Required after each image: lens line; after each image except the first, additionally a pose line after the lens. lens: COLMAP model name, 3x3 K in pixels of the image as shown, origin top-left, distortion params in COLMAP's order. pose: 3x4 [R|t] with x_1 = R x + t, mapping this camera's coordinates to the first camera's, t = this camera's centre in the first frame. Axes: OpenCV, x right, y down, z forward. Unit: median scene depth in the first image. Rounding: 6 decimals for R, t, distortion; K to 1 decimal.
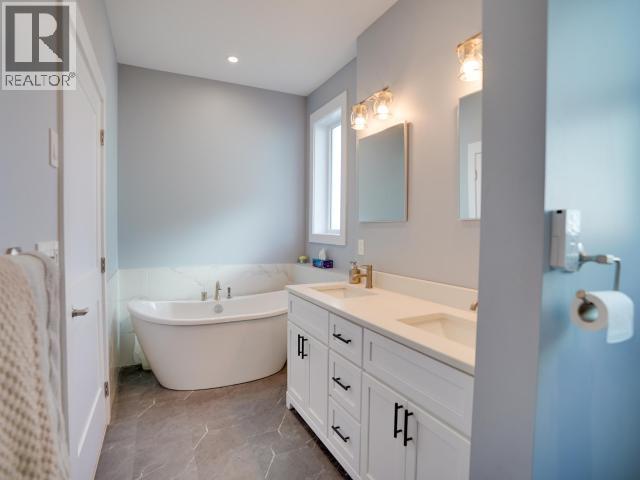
lens RADIAL K [[333.2, 0, 316.1], [0, 333.2, 238.7], [0, 0, 1]] dist [-0.081927, 0.034591]
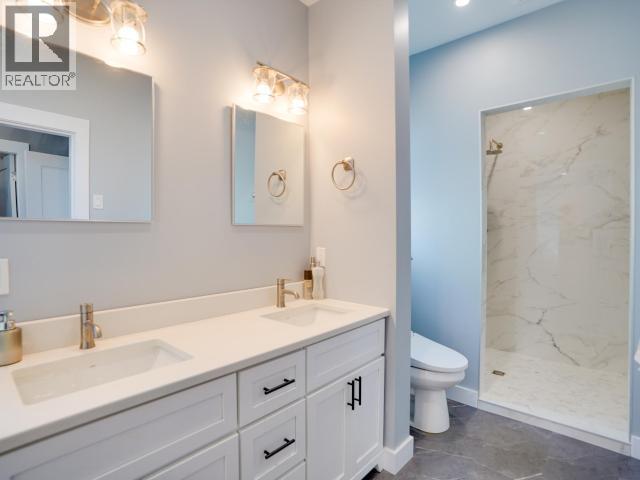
lens RADIAL K [[333.2, 0, 316.1], [0, 333.2, 238.7], [0, 0, 1]] dist [-0.081927, 0.034591]
pose [[-0.364922, -0.030119, 0.930551, -0.651415], [0.031368, 0.998511, 0.044620, -0.047896], [-0.930510, 0.045472, -0.363434, 1.279274]]
